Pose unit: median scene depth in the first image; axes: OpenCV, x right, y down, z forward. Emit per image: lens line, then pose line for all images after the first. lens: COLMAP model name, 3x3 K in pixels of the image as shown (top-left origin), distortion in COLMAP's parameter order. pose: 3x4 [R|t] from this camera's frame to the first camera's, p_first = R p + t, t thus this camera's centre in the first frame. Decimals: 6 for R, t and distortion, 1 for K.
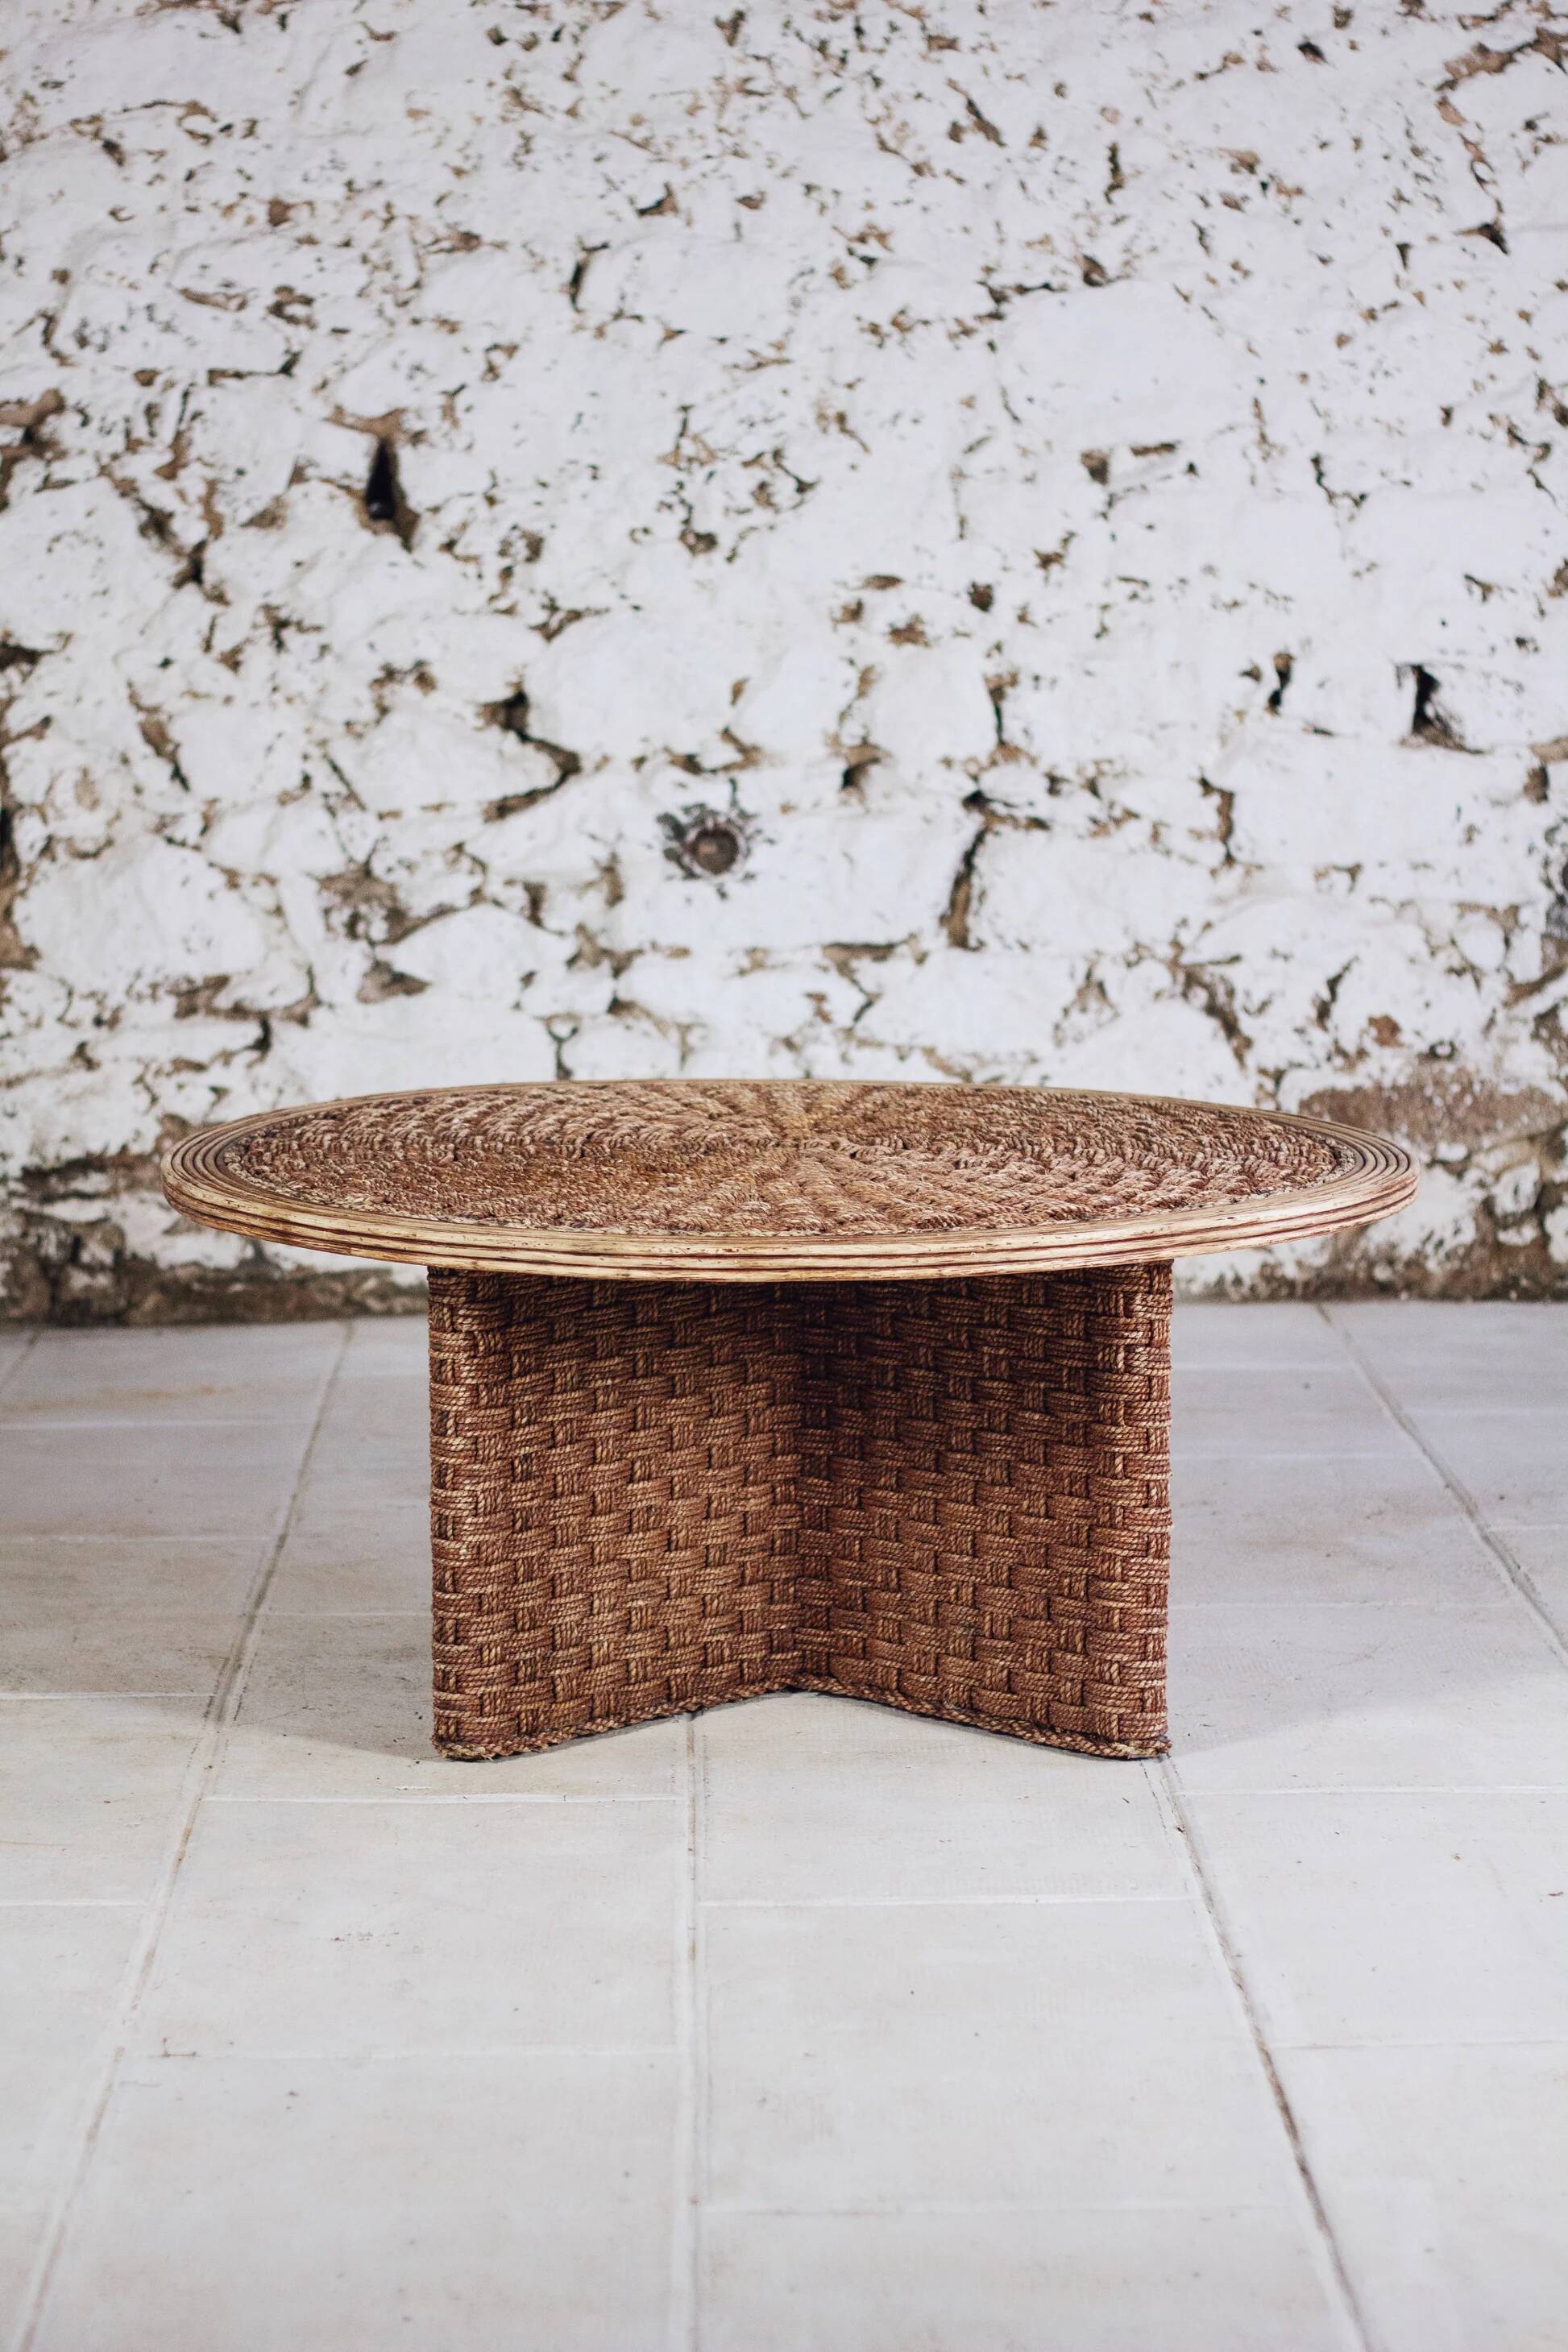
lens RADIAL K [[5538.8, 0, 784.0], [0, 5538.8, 1176.0], [0, 0, 1]] dist [-0.078282, -0.183769]
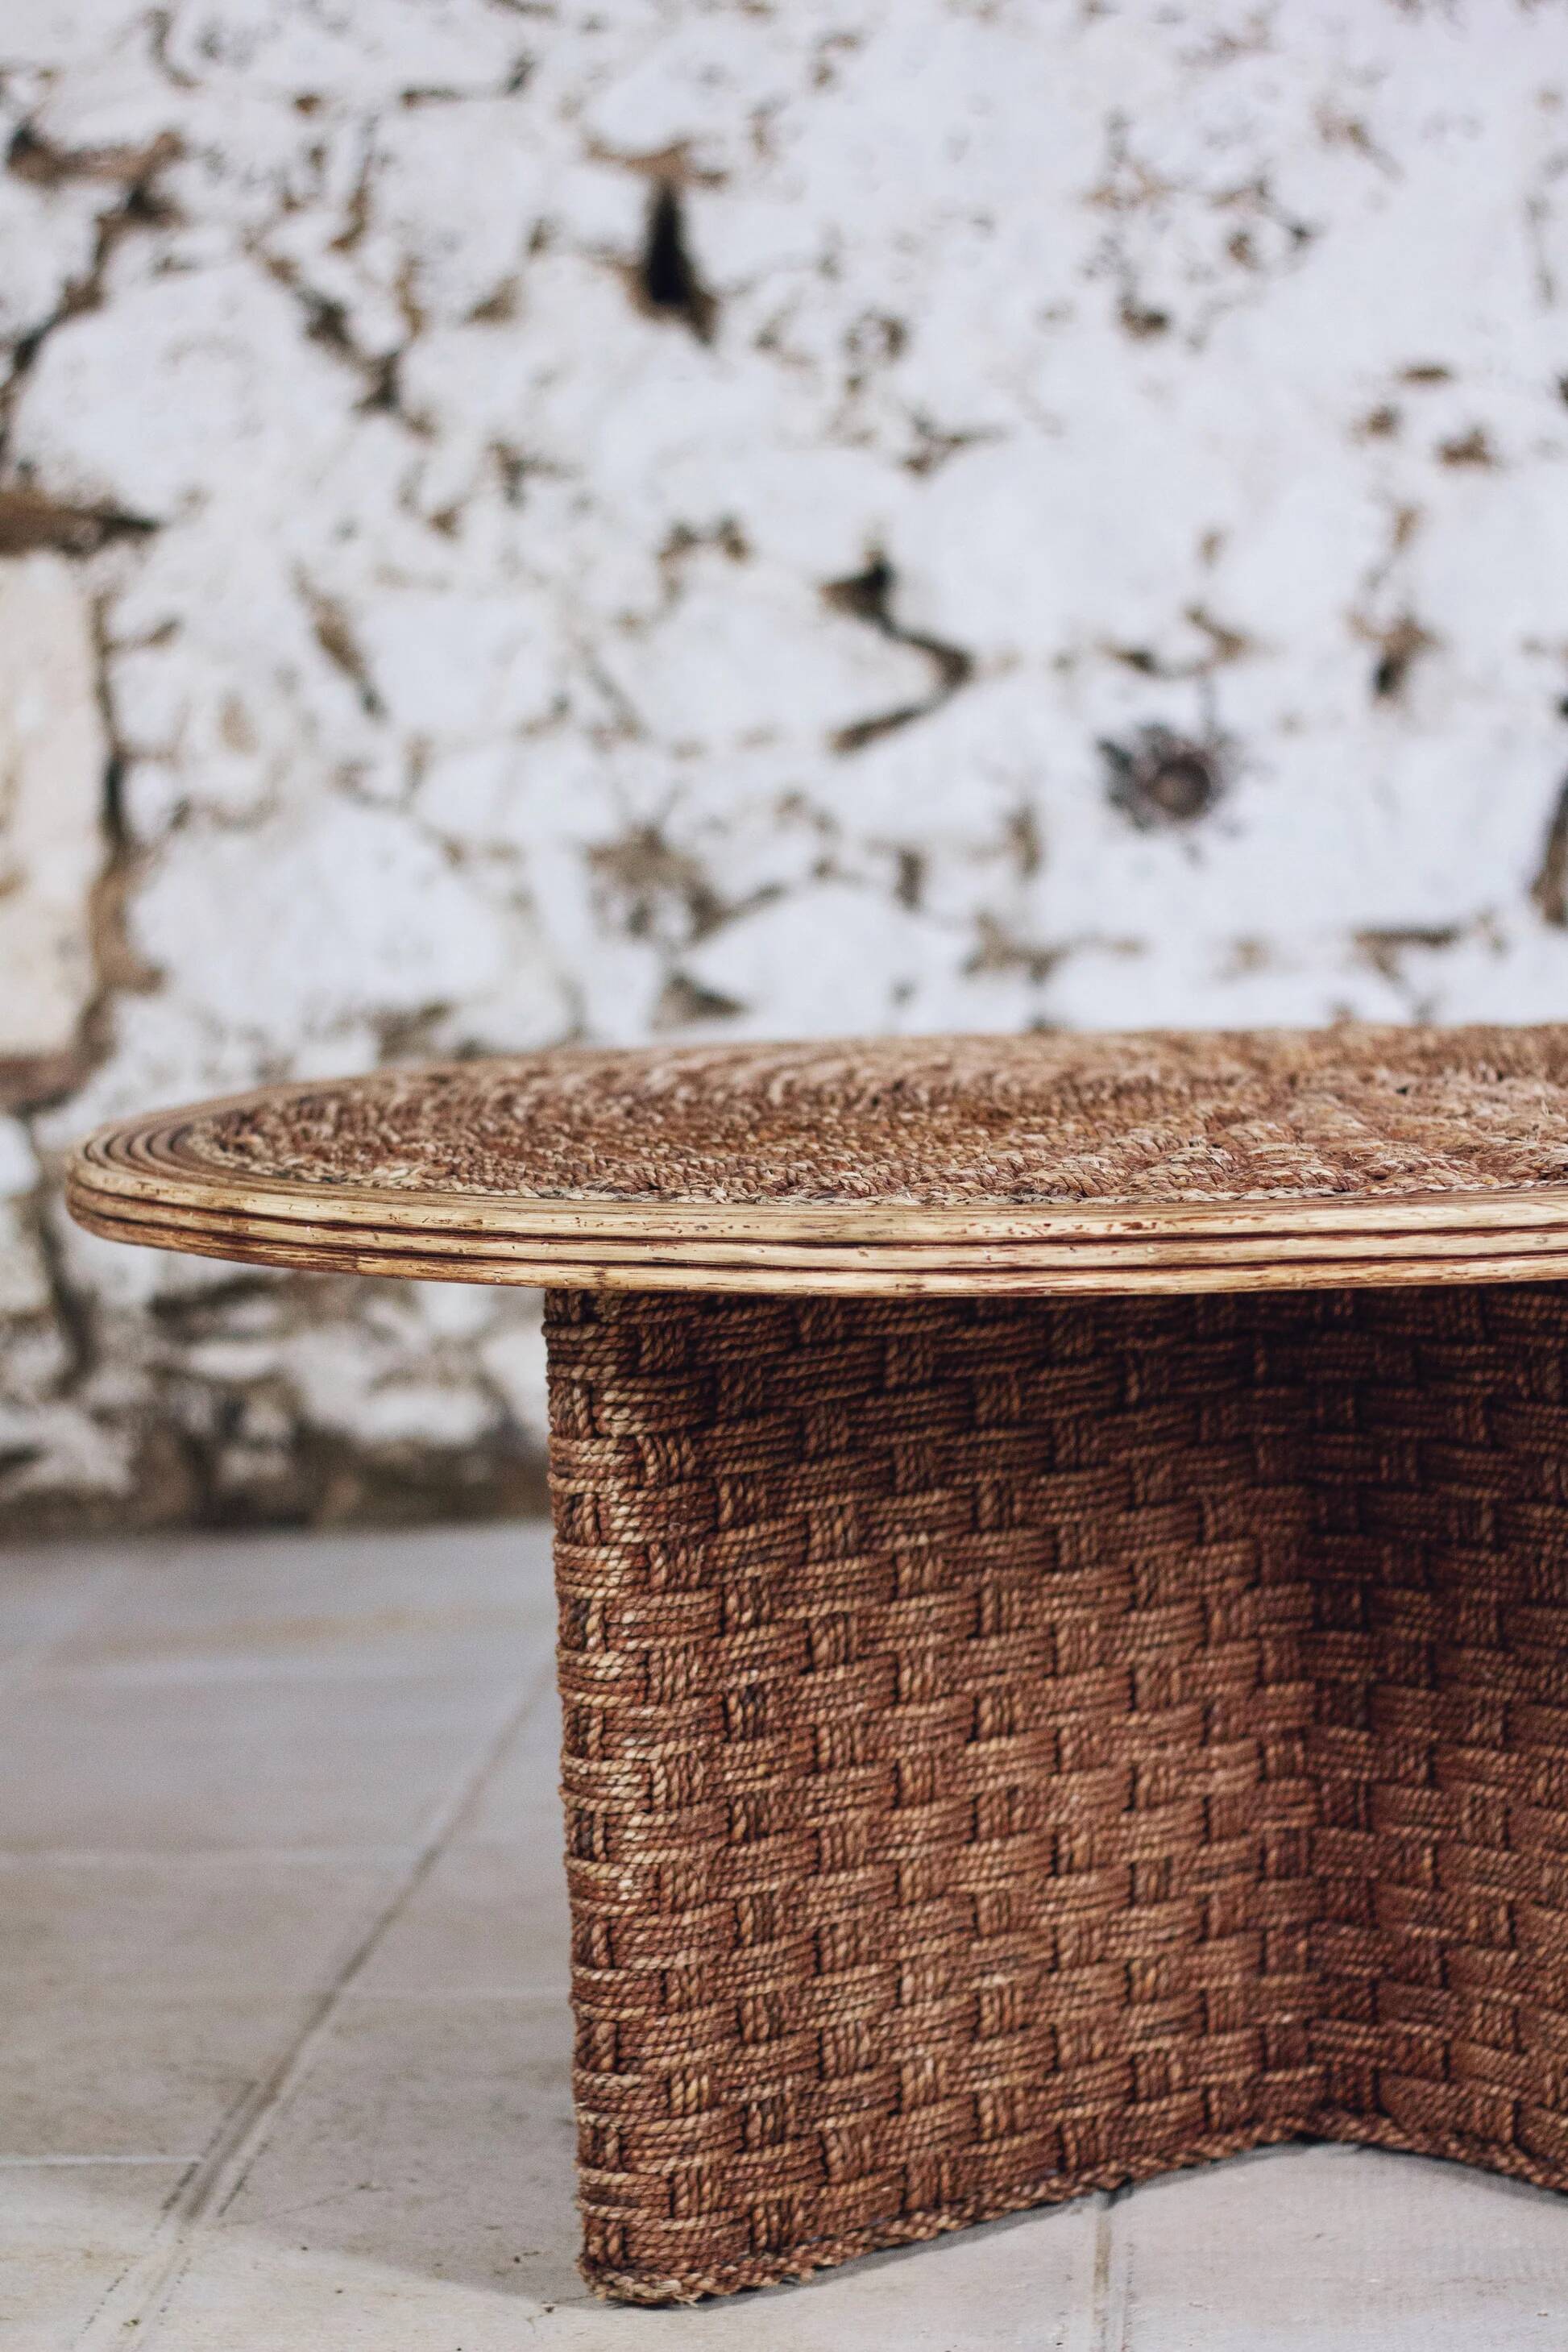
lens RADIAL K [[5637.5, 0, 784.0], [0, 5637.5, 1176.0], [0, 0, 1]] dist [-0.082392, -0.200390]
pose [[0.995062, -0.024484, -0.096192, 0.003920], [0.019596, 0.998484, -0.051433, 0.020784], [0.097305, 0.049294, 0.994033, 0.336022]]
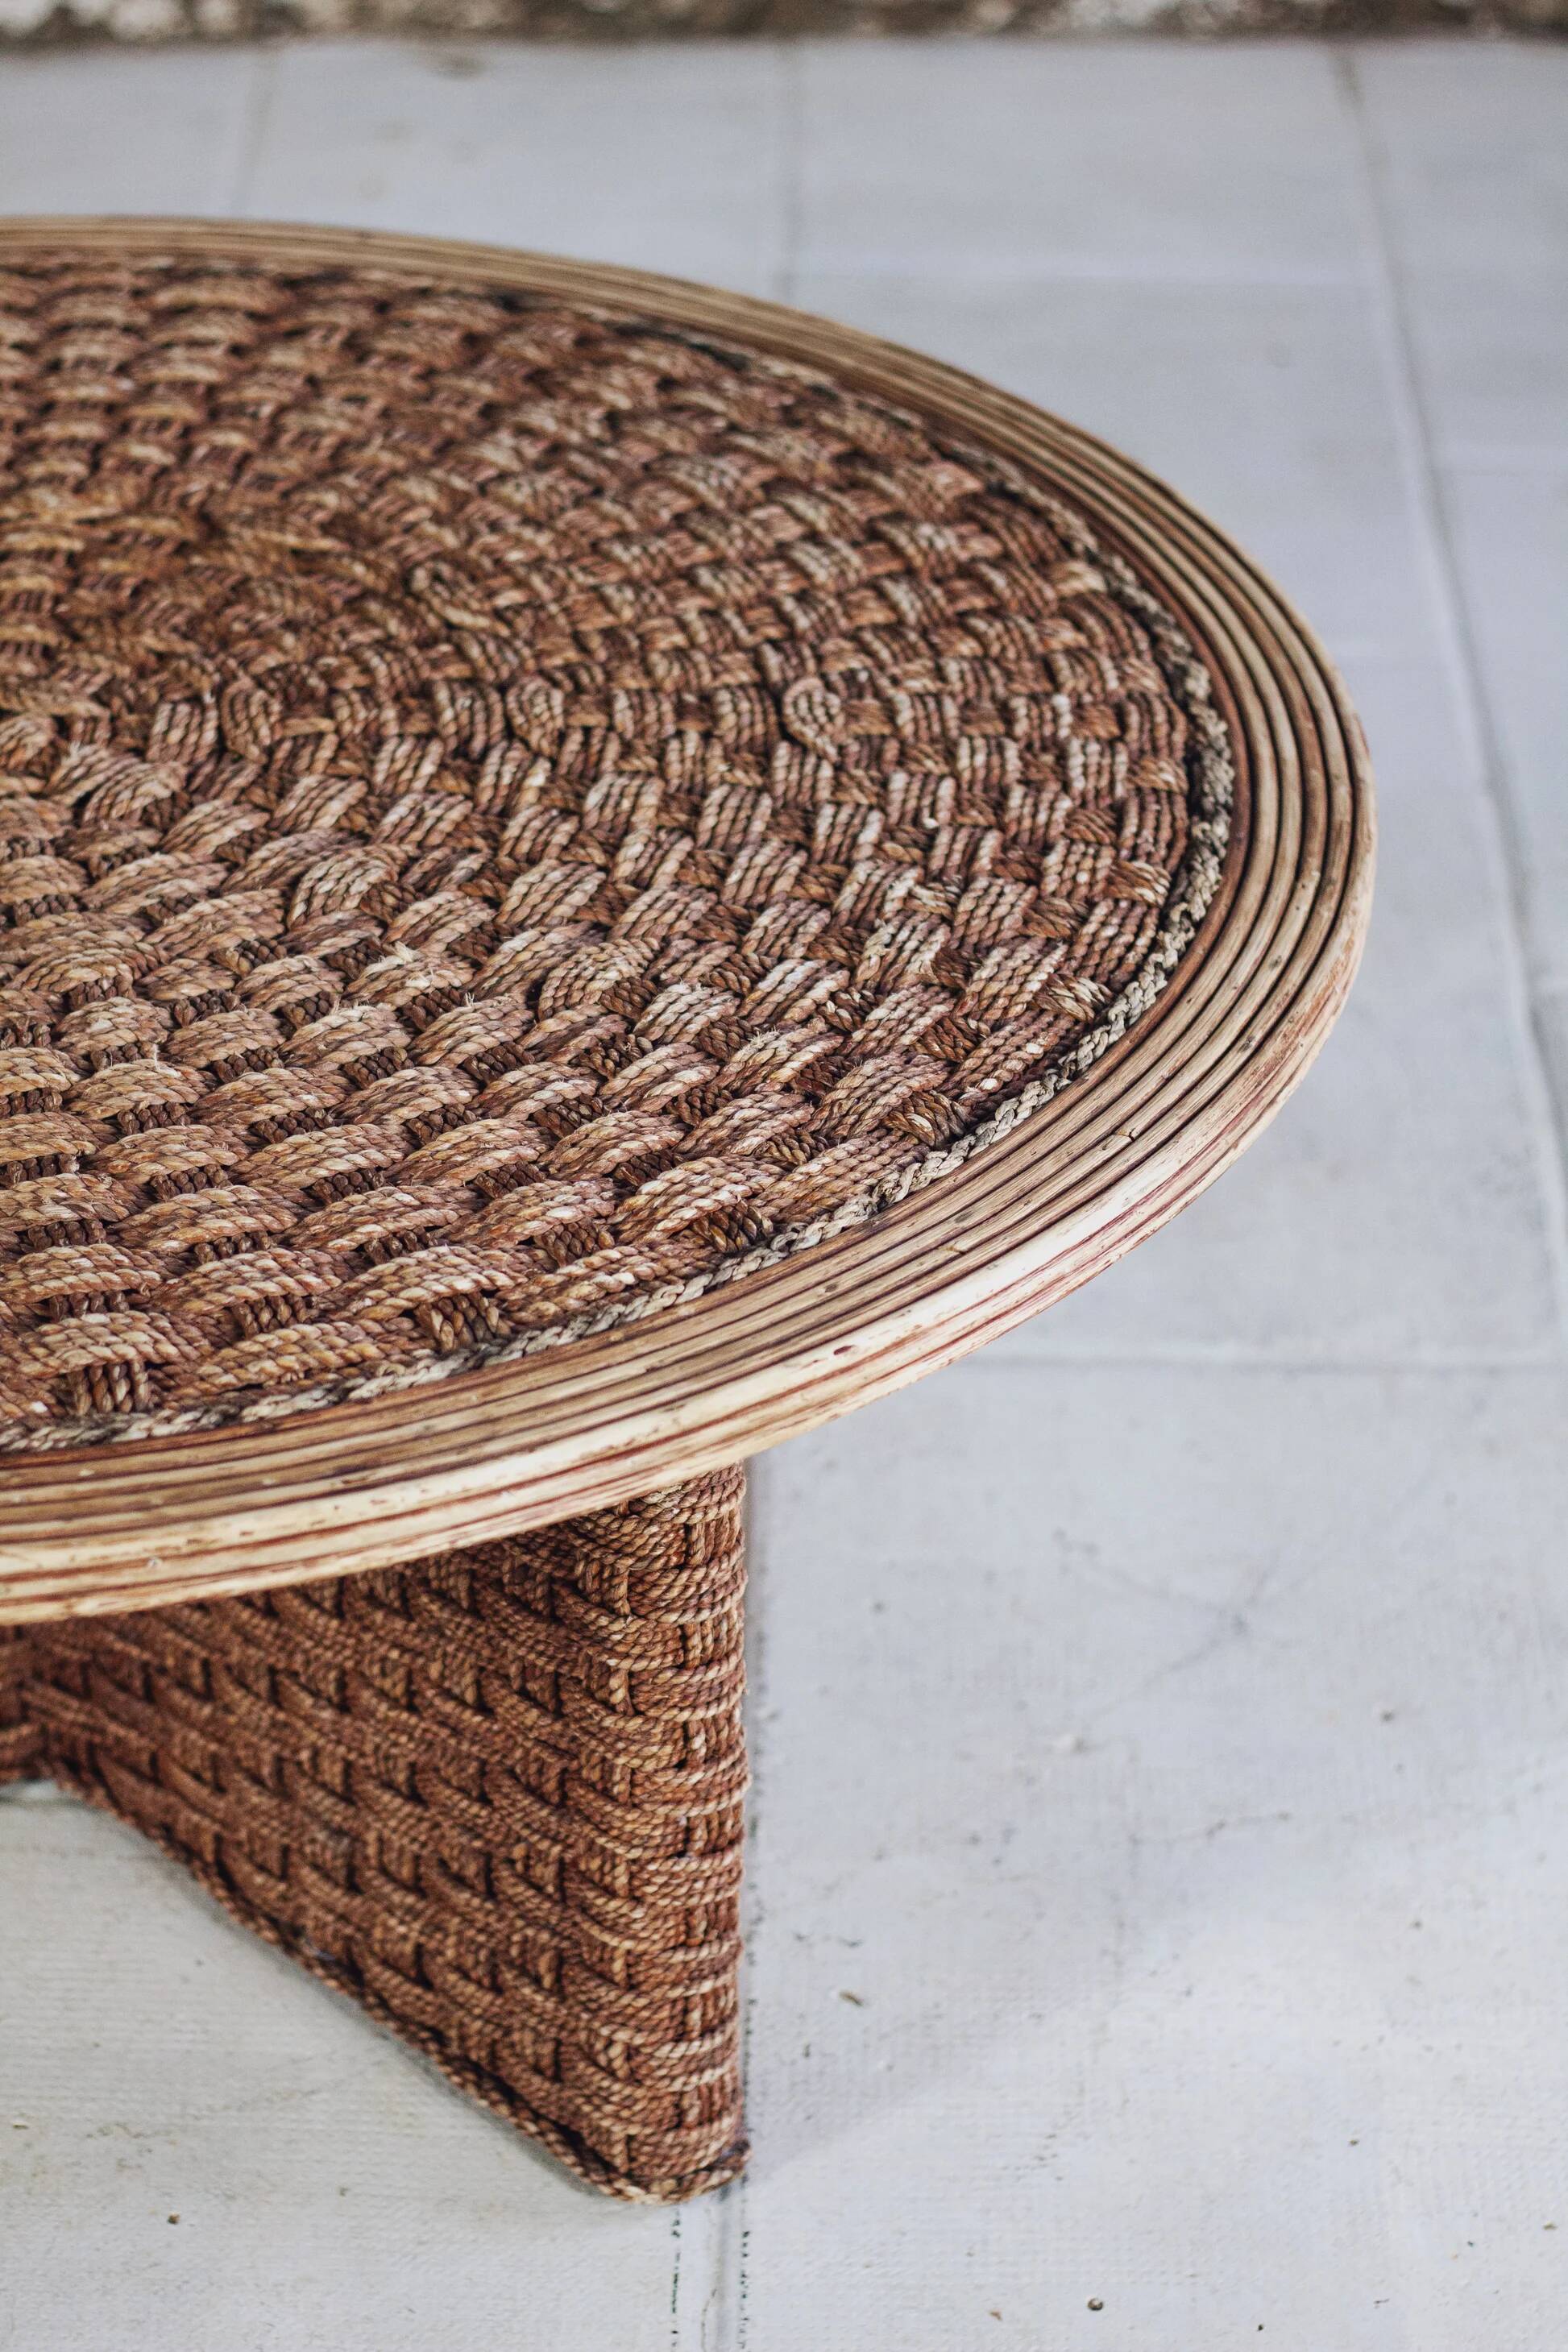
lens RADIAL K [[5538.8, 0, 784.0], [0, 5538.8, 1176.0], [0, 0, 1]] dist [-0.078282, -0.183769]
pose [[0.999380, 0.024294, -0.025473, 0.056251], [-0.011854, 0.913656, 0.406316, -0.109388], [0.033144, -0.405762, 0.913378, 0.414578]]
